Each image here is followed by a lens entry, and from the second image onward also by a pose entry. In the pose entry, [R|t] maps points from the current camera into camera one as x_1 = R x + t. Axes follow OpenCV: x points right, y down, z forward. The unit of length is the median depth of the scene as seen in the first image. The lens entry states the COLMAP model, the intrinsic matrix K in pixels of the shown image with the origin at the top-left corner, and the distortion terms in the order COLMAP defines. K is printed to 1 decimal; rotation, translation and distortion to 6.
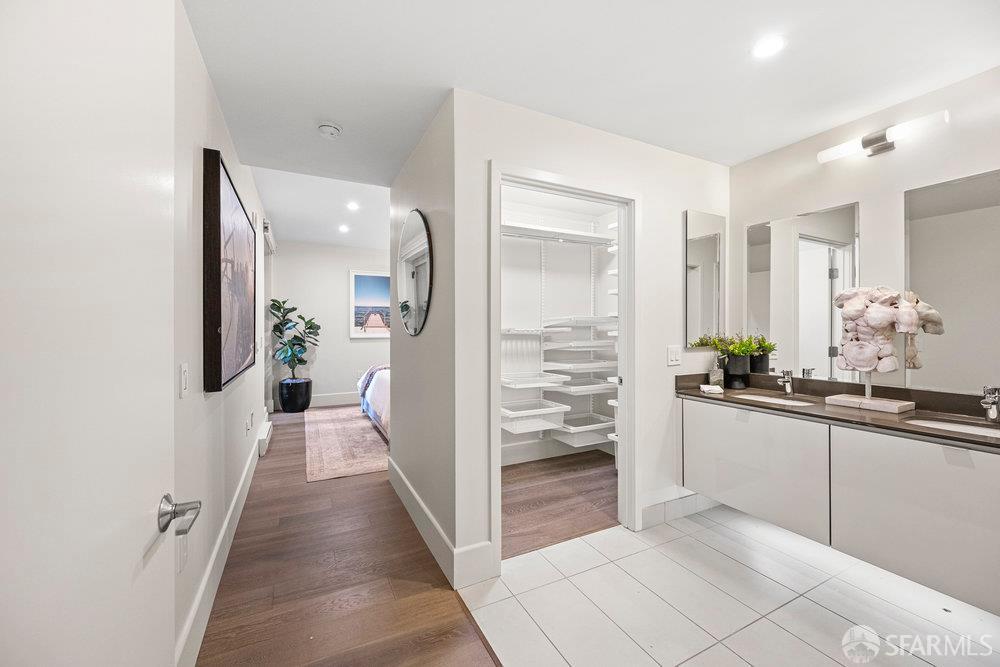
lens RADIAL K [[394.5, 0, 498.7], [0, 394.5, 336.4], [0, 0, 1]] dist [-0.000773, -0.000089]
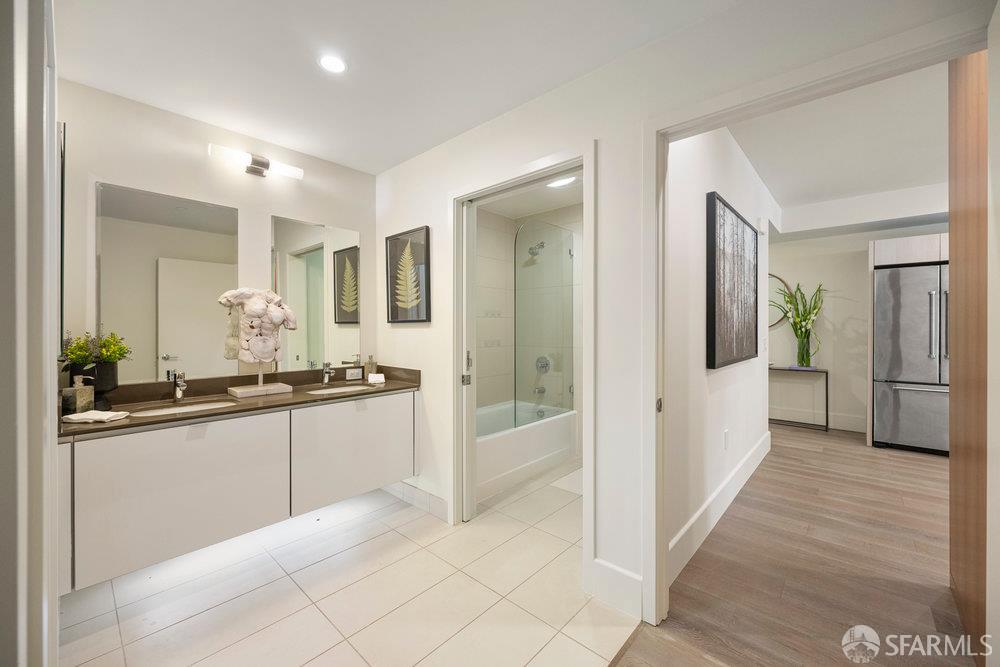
lens RADIAL K [[394.5, 0, 498.7], [0, 394.5, 336.4], [0, 0, 1]] dist [-0.000773, -0.000089]
pose [[-0.359546, -0.023241, 0.932838, -0.389773], [0.015118, 0.999413, 0.030726, -0.012125], [-0.933005, 0.025150, -0.358984, 0.766810]]
